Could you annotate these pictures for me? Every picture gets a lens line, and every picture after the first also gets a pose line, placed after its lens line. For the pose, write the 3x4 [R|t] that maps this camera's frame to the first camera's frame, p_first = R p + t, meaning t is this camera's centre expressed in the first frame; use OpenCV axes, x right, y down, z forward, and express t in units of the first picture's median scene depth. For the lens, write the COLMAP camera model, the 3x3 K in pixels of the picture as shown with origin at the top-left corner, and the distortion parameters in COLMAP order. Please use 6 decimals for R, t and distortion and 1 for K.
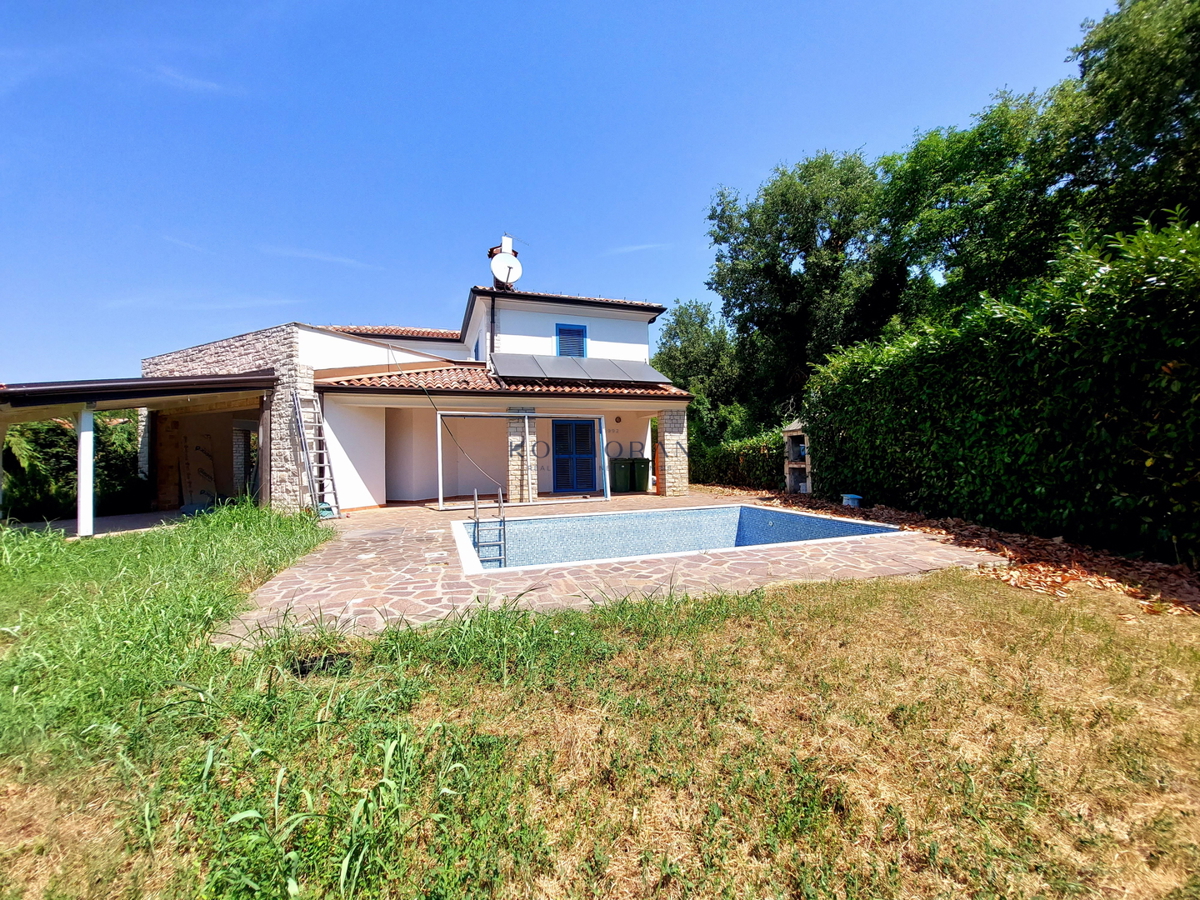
lens RADIAL K [[479.4, 0, 600.9], [0, 479.4, 443.5], [0, 0, 1]] dist [0.012881, -0.013617]
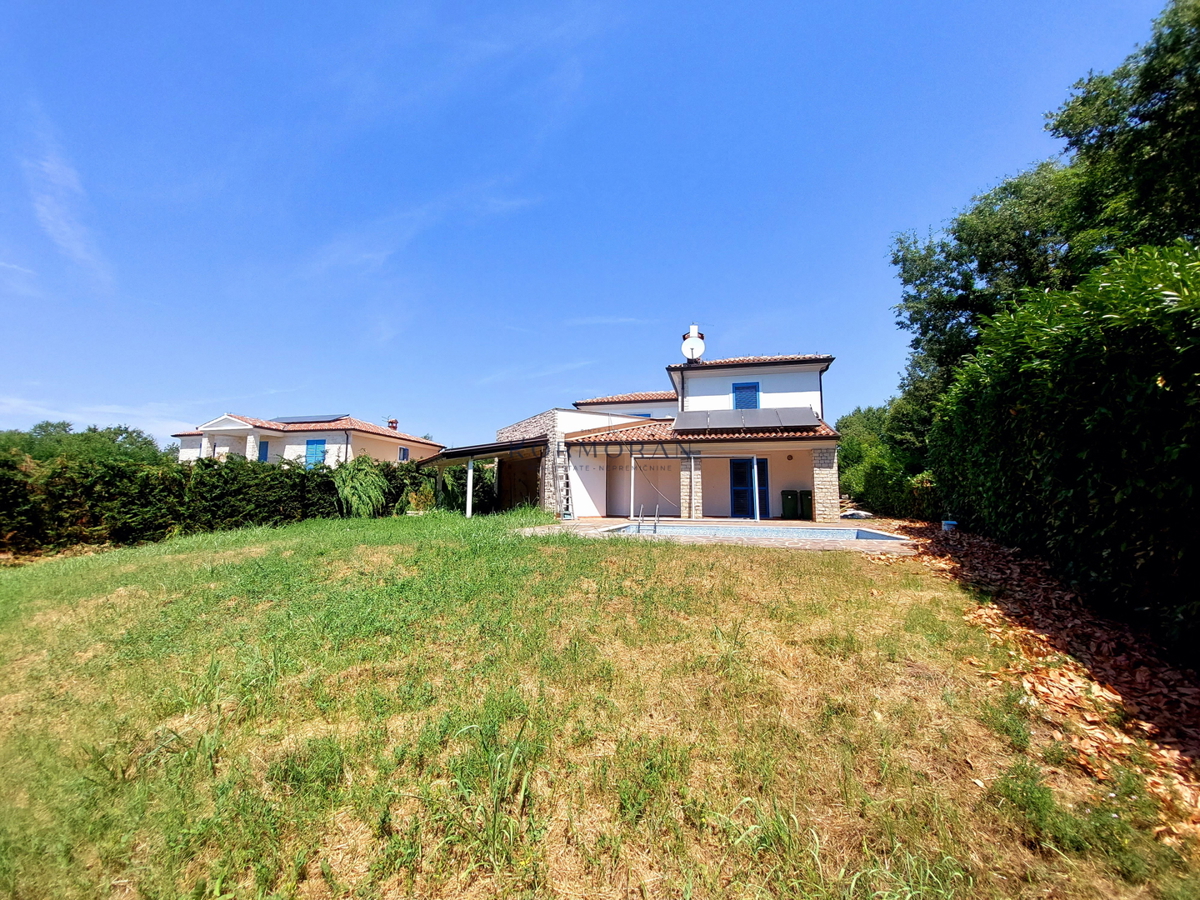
lens RADIAL K [[479.5, 0, 596.3], [0, 479.5, 449.7], [0, 0, 1]] dist [0.022136, -0.017654]
pose [[0.831469, -0.033406, -0.554566, 0.411892], [-0.006353, 0.997554, -0.069617, 0.021674], [0.555535, 0.061408, 0.829223, -0.333965]]
